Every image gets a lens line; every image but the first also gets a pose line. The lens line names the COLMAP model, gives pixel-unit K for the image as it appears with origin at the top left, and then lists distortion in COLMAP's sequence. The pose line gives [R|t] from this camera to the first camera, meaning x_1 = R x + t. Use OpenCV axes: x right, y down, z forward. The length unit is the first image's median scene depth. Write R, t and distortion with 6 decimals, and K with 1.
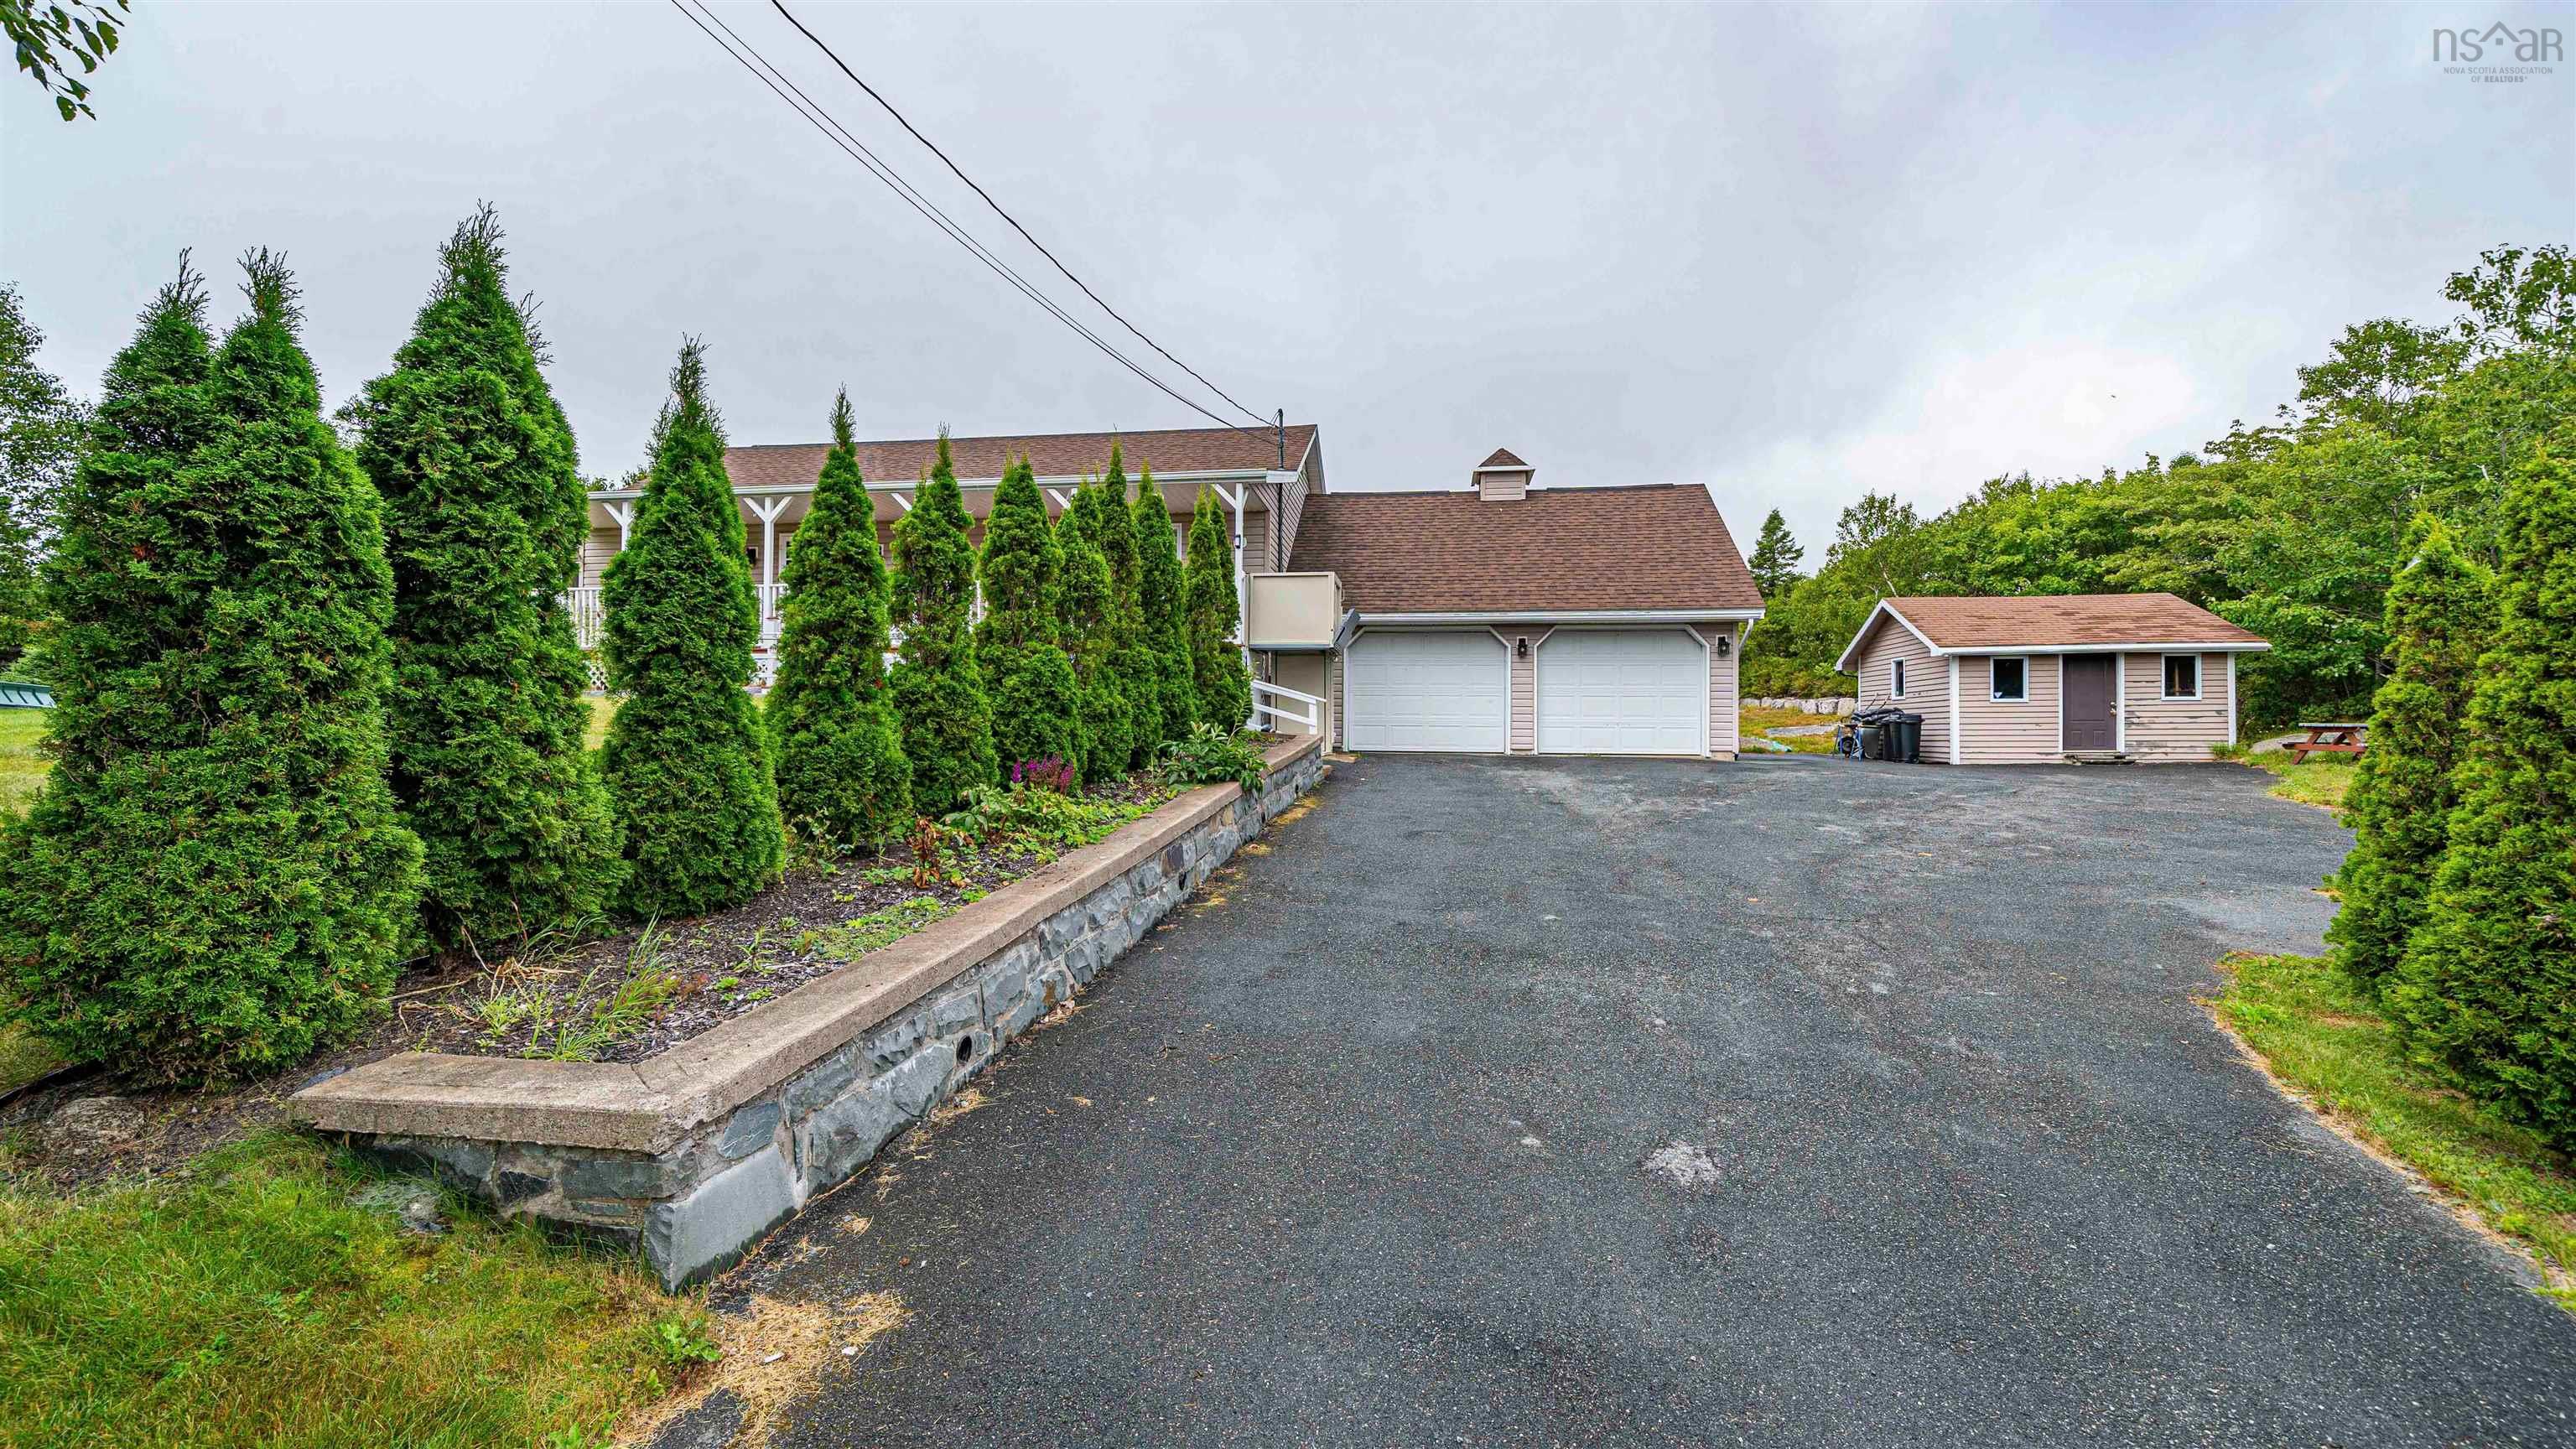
lens RADIAL K [[1024.4, 0, 1283.6], [0, 1024.4, 714.1], [0, 0, 1]] dist [0.002207, 0.000145]
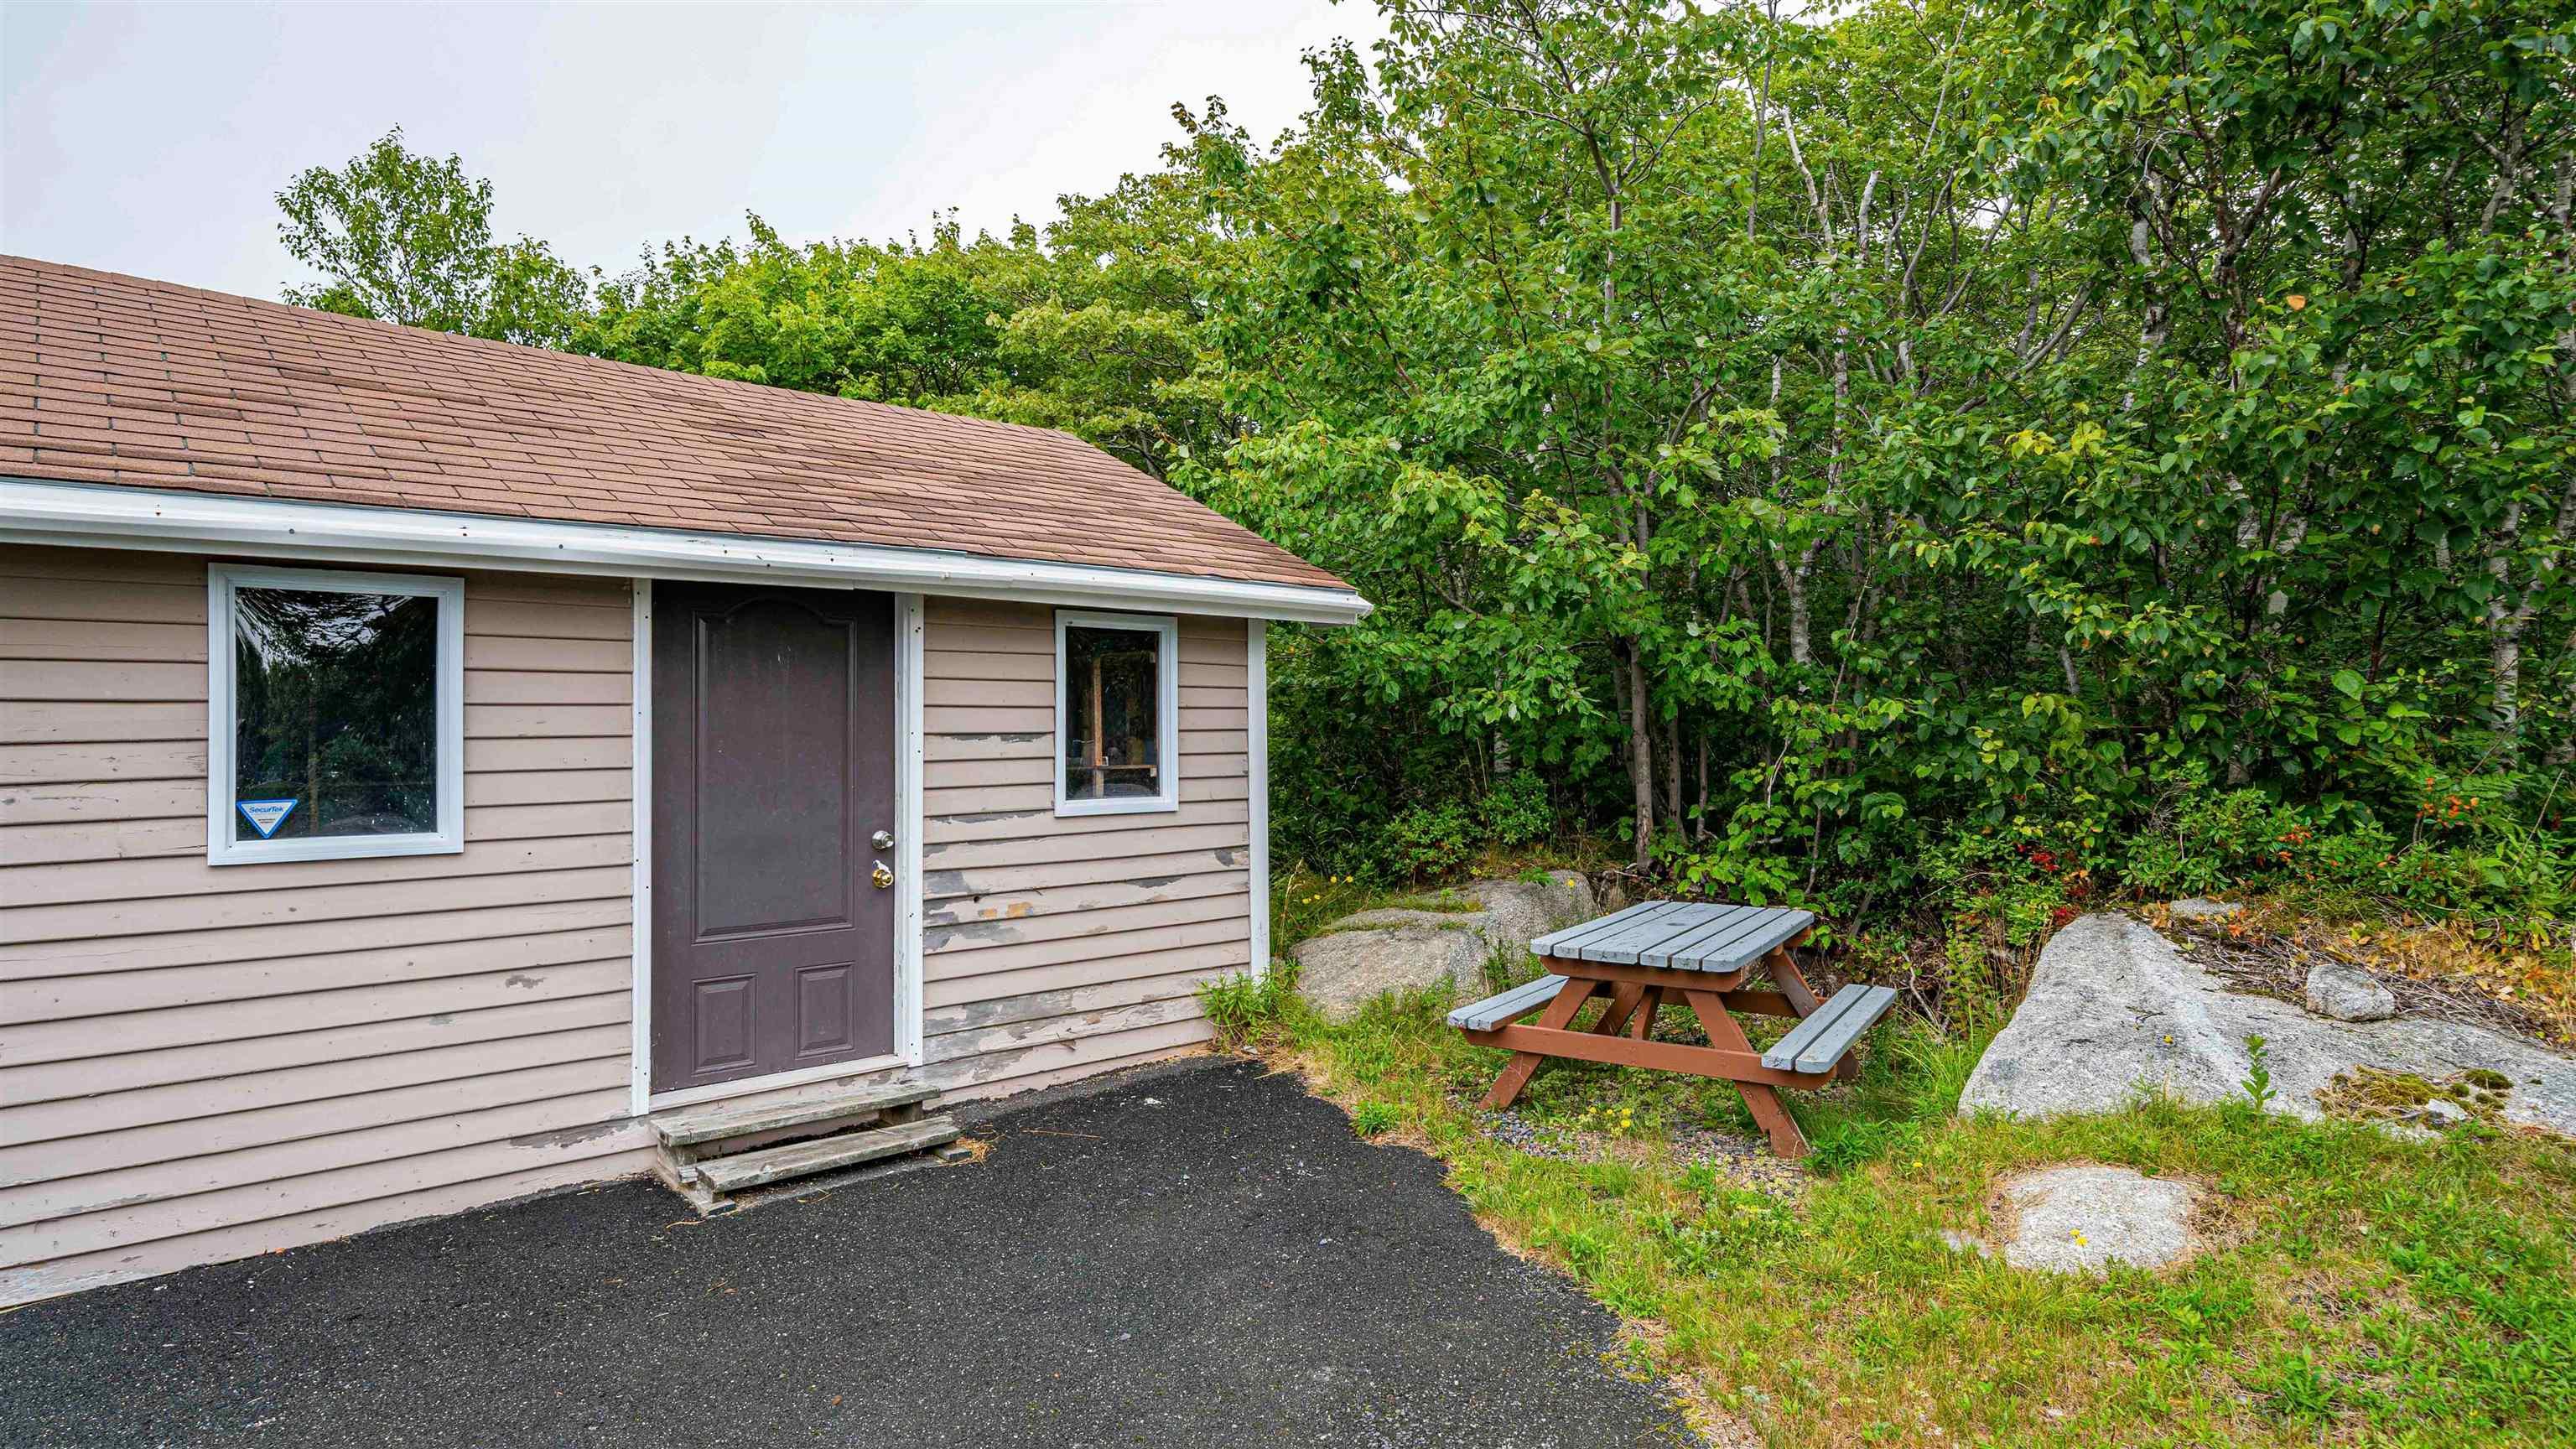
lens RADIAL K [[1421.4, 0, 1287.0], [0, 1421.4, 722.3], [0, 0, 1]] dist [0.000770, 0.000242]
pose [[0.630219, 0.004201, 0.776406, 0.637578], [-0.005185, 0.999986, -0.001202, -0.033797], [-0.776400, -0.003268, 0.630232, 0.754782]]
